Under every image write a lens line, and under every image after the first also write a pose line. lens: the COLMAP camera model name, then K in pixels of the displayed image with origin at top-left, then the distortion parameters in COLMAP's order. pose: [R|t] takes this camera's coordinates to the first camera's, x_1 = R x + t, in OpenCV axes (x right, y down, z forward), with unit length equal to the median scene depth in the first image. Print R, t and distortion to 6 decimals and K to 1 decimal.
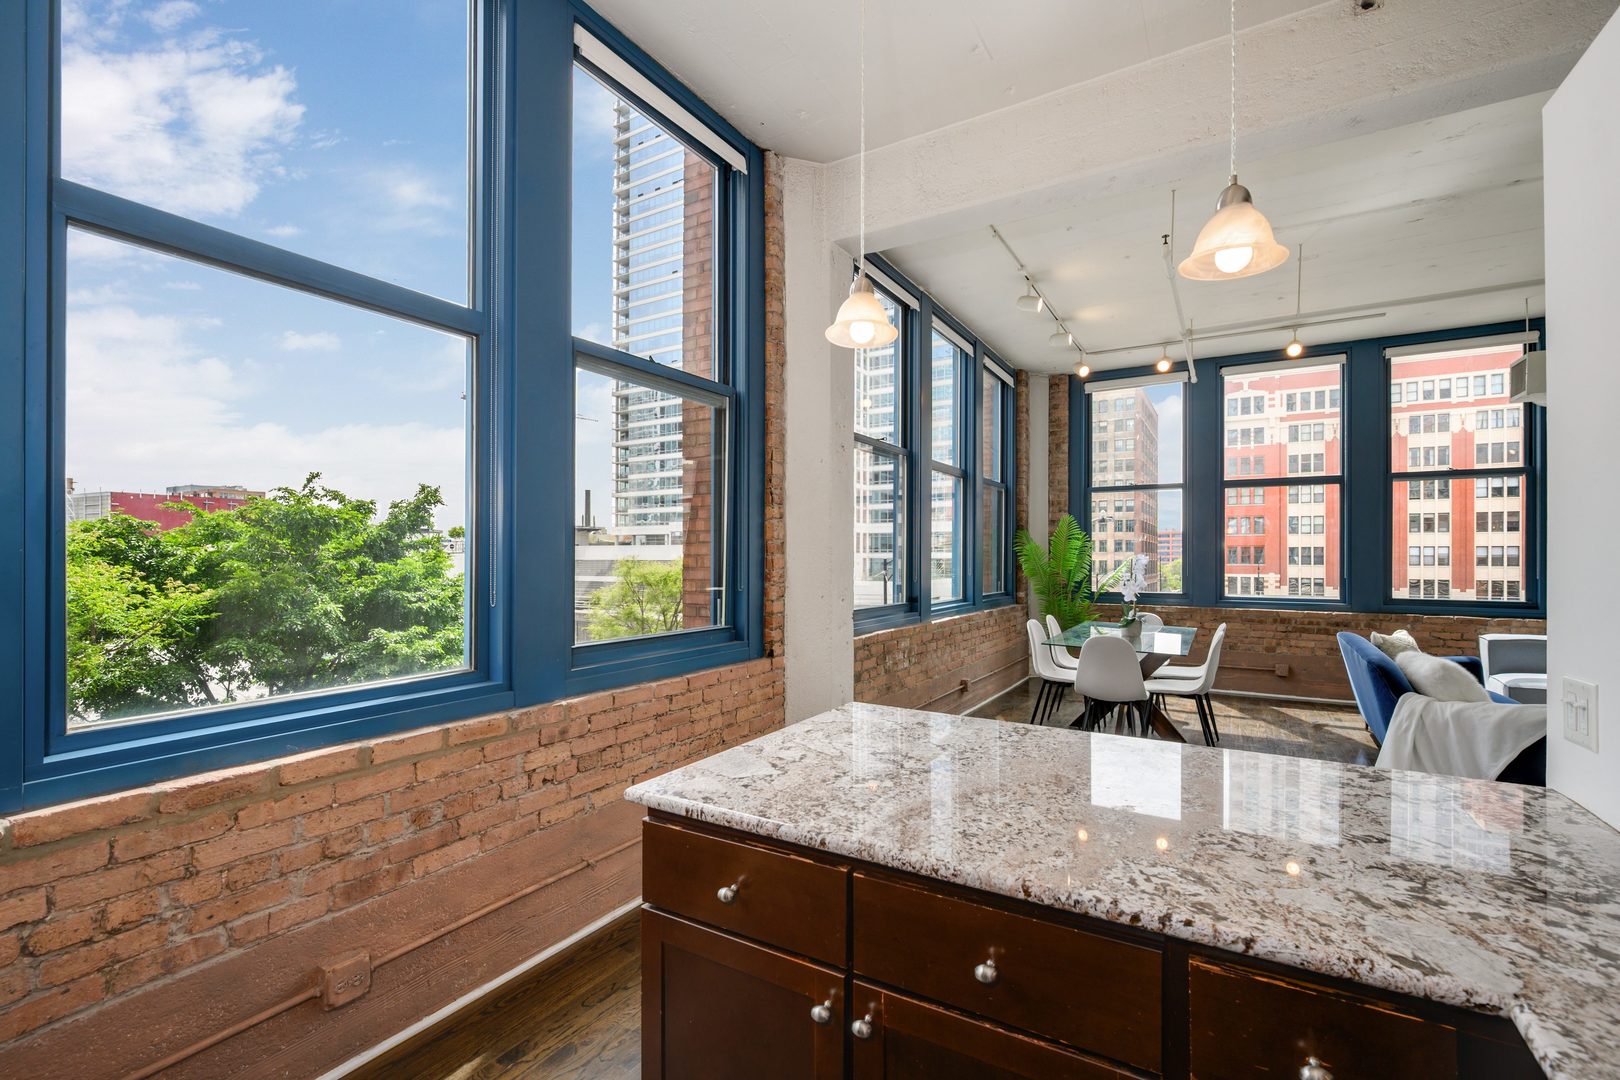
lens RADIAL K [[704.2, 0, 810.0], [0, 704.2, 540.0], [0, 0, 1]] dist [-0.000910, 0.000039]
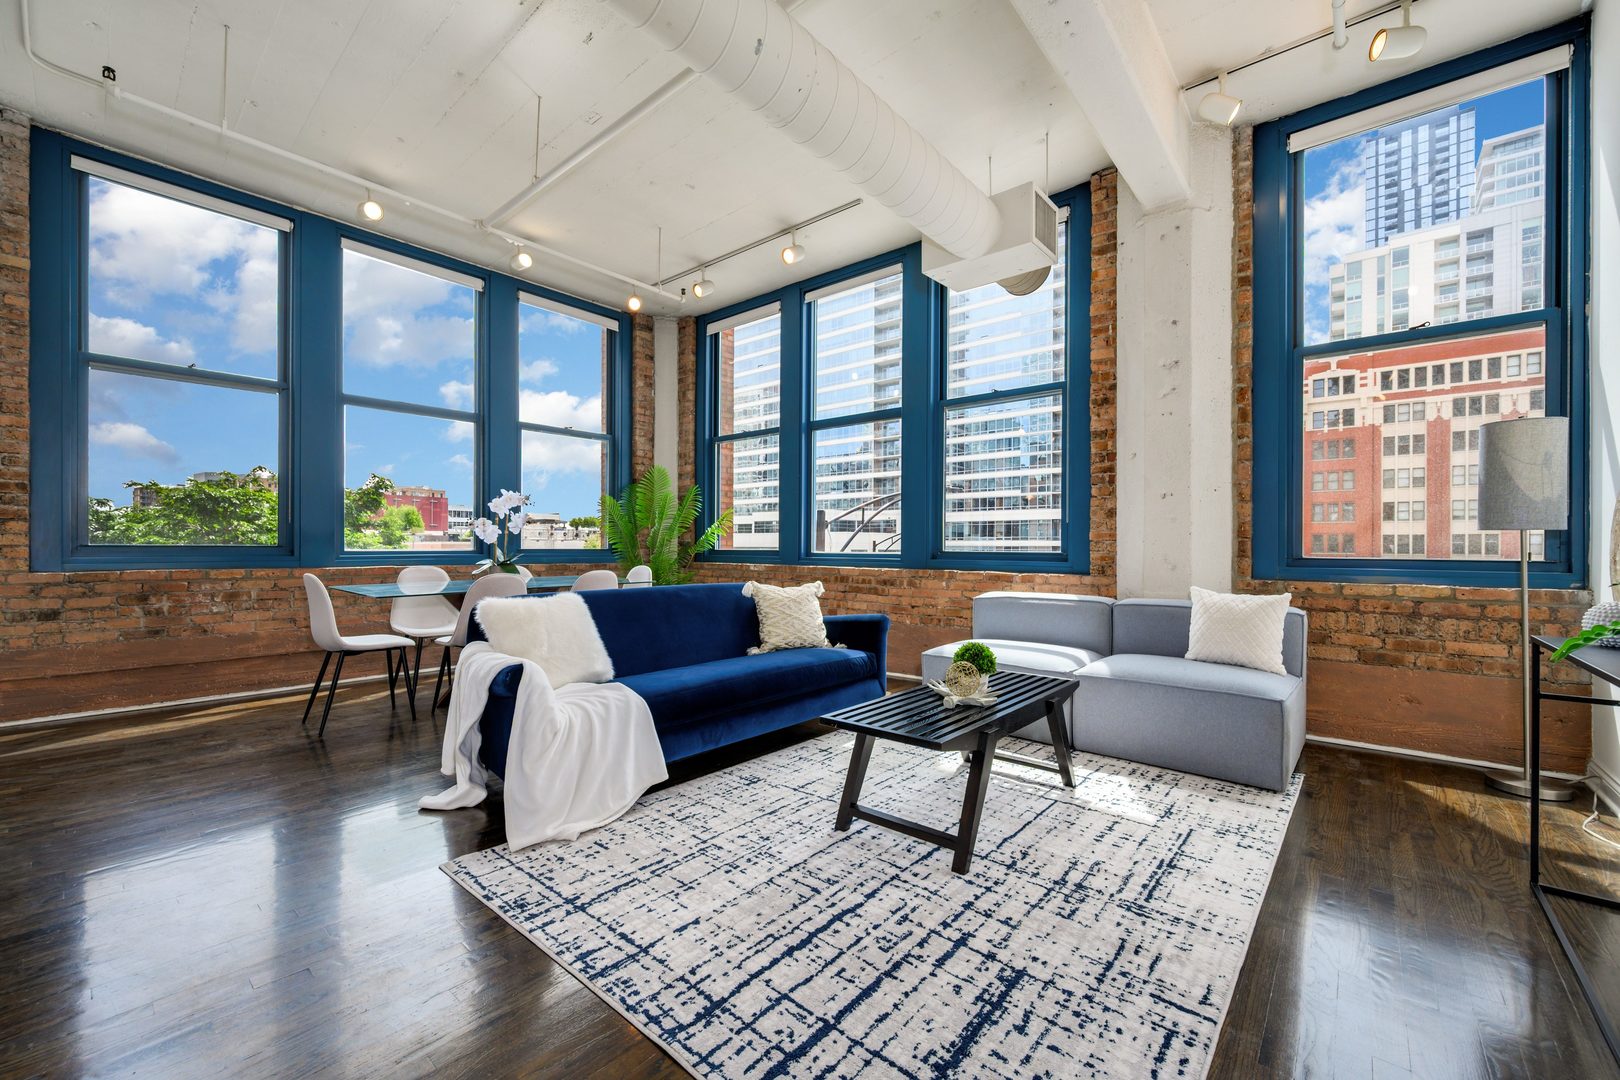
lens RADIAL K [[643.2, 0, 810.0], [0, 643.2, 540.0], [0, 0, 1]] dist [-0.008130, 0.000038]
pose [[0.984303, 0.001540, -0.176480, 0.663324], [0.000740, 0.999917, 0.012852, 0.048991], [0.176486, -0.012780, 0.984220, 0.188158]]
